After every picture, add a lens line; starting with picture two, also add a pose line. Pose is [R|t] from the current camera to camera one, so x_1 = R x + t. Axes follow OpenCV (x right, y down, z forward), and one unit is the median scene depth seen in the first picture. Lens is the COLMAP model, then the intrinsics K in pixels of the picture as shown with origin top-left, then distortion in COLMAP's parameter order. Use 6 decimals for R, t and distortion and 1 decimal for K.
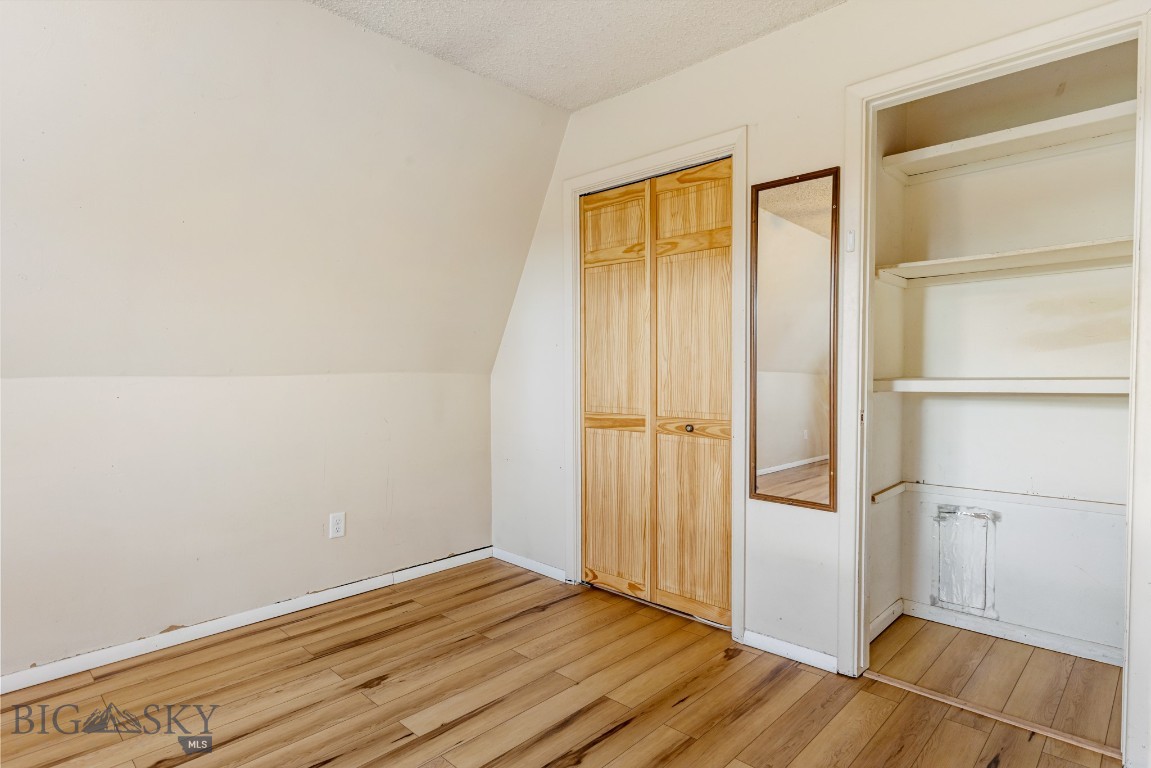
lens RADIAL K [[619.2, 0, 577.1], [0, 619.2, 377.6], [0, 0, 1]] dist [0.000813, 0.002191]
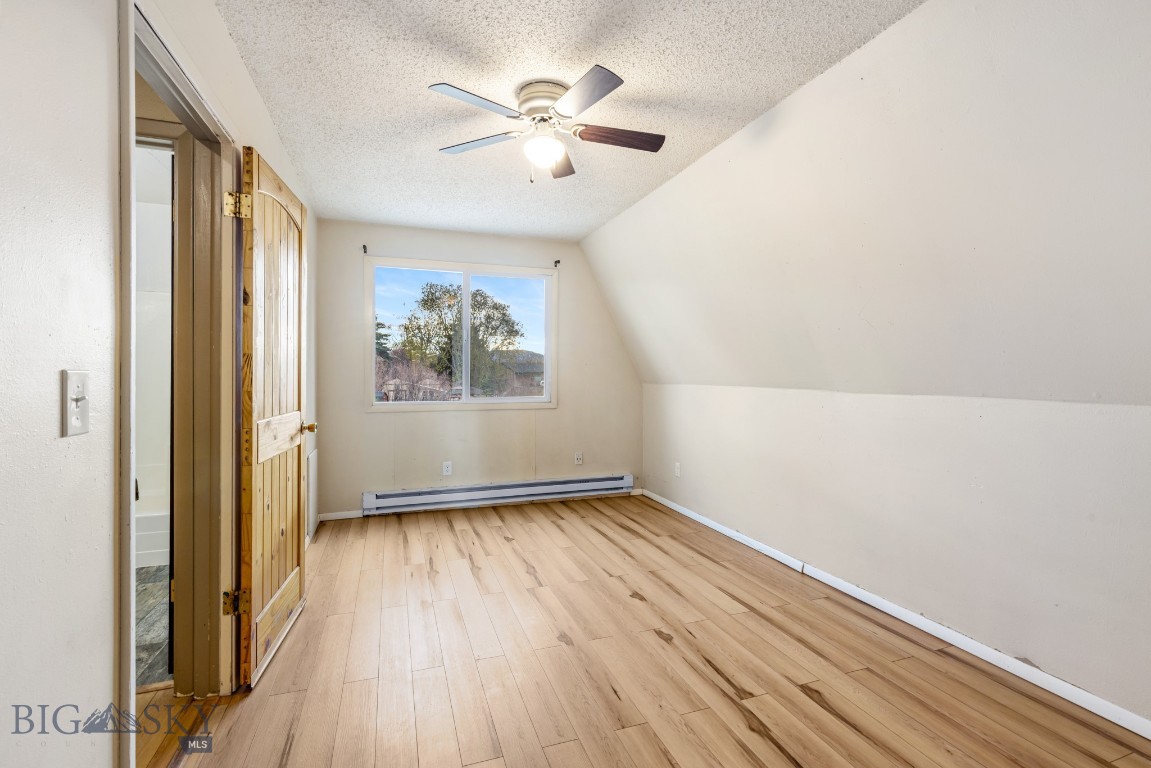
lens RADIAL K [[519.6, 0, 575.2], [0, 519.6, 376.2], [0, 0, 1]] dist [0.006887, -0.001216]
pose [[-0.438759, 0.008396, -0.898565, 0.357648], [-0.013709, 0.999777, 0.016036, -0.039365], [0.898500, 0.019354, -0.438547, 0.673489]]
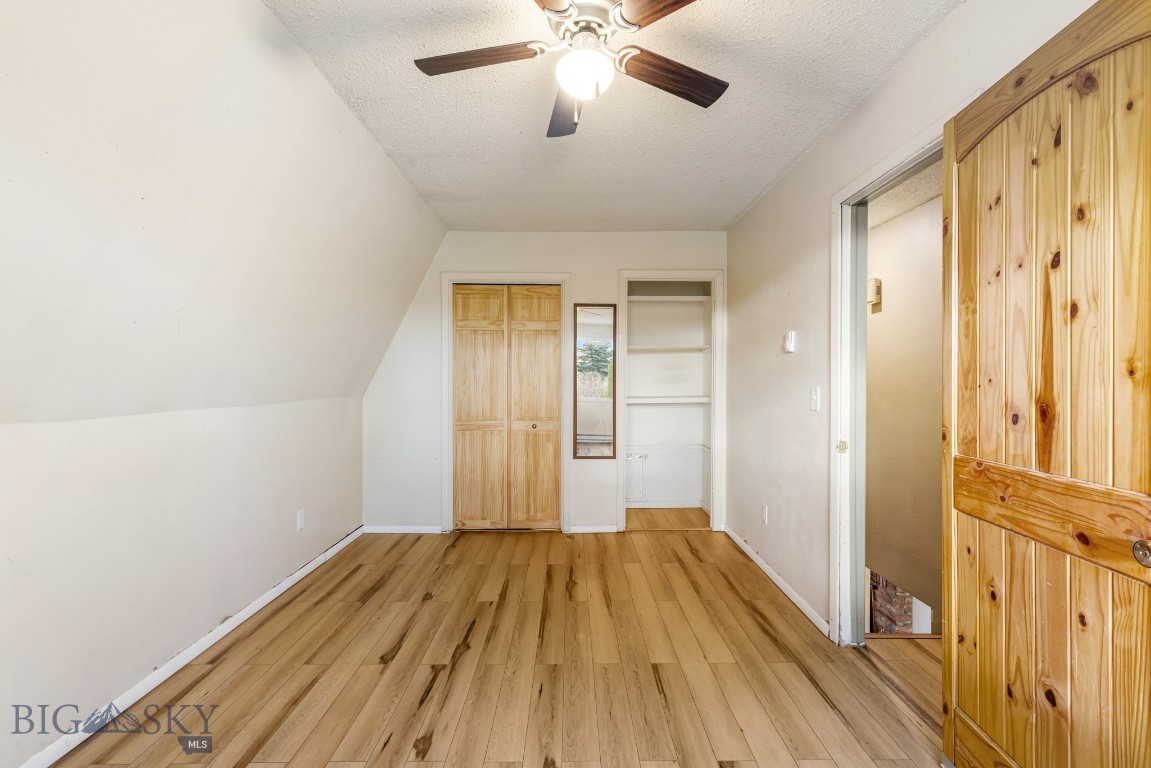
lens RADIAL K [[519.6, 0, 580.9], [0, 519.6, 382.0], [0, 0, 1]] dist [0.006887, -0.001216]
pose [[0.699120, 0.003203, 0.714997, -0.837574], [0.005777, 0.999932, -0.010128, -0.033840], [-0.714981, 0.011211, 0.699054, -0.178600]]
